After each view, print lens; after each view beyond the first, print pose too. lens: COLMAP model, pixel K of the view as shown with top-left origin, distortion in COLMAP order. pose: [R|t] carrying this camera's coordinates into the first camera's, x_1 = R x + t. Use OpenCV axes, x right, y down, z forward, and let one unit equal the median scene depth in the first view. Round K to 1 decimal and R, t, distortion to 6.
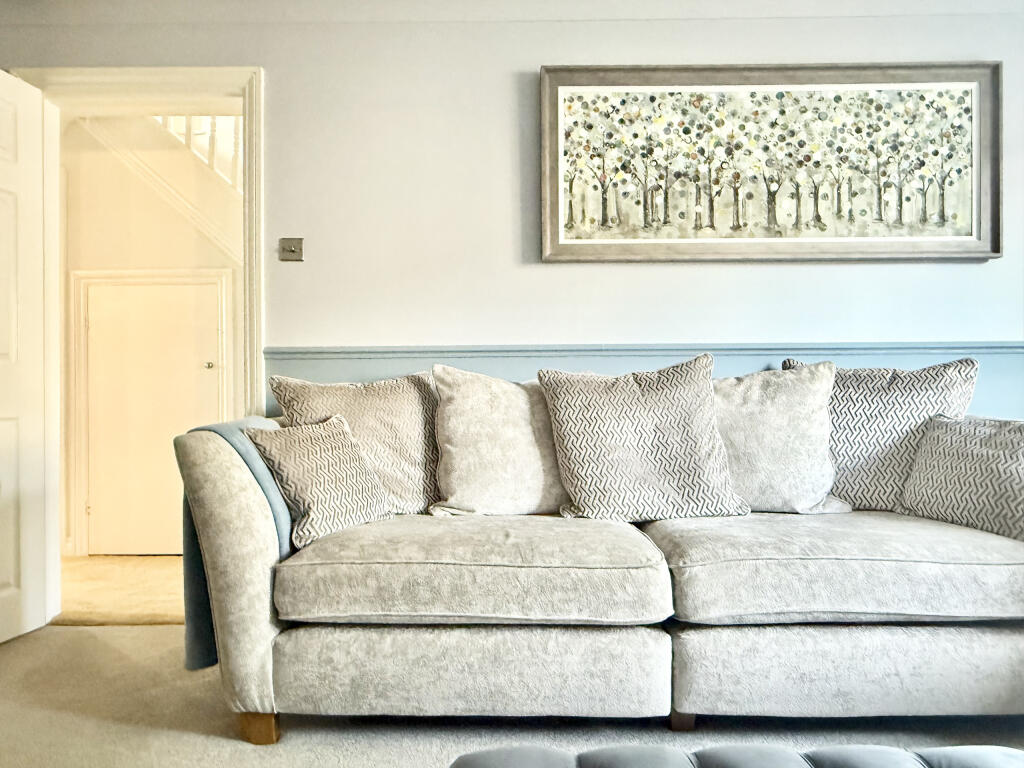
lens RADIAL K [[699.1, 0, 512.6], [0, 699.1, 381.9], [0, 0, 1]] dist [0.003476, 0.001846]
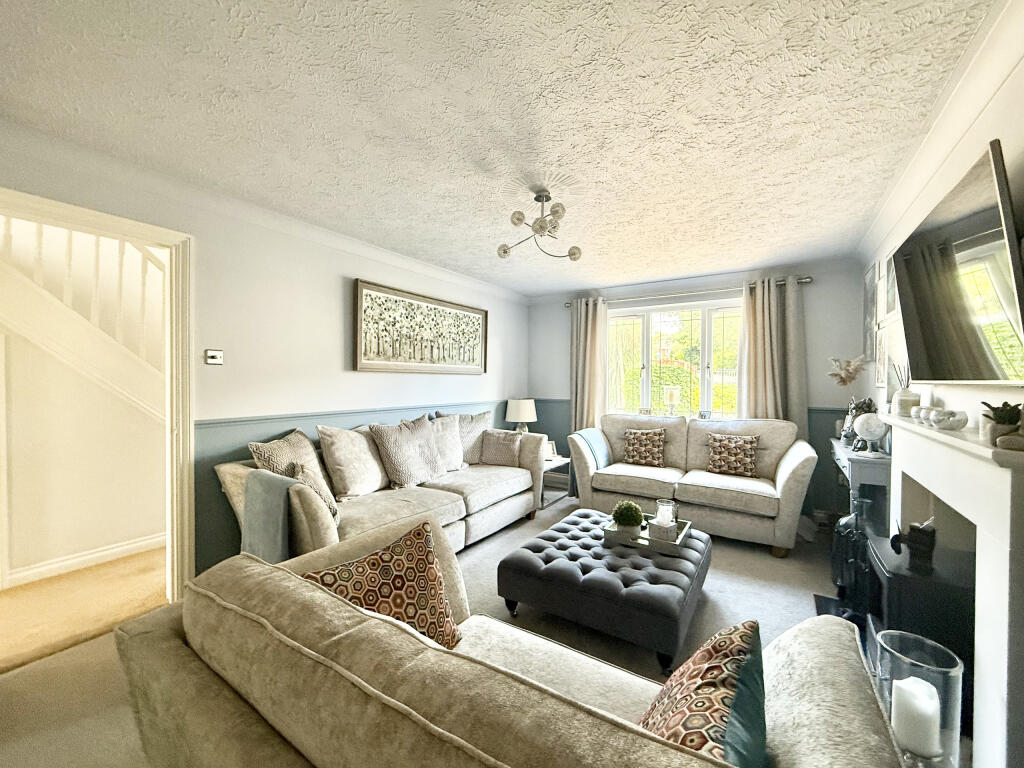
lens RADIAL K [[407.7, 0, 507.8], [0, 407.7, 383.4], [0, 0, 1]] dist [0.000136, -0.000116]
pose [[0.549927, 0.003798, 0.835204, -0.721218], [-0.011486, 0.999929, 0.003015, -0.142116], [-0.835134, -0.011251, 0.549932, -0.052498]]
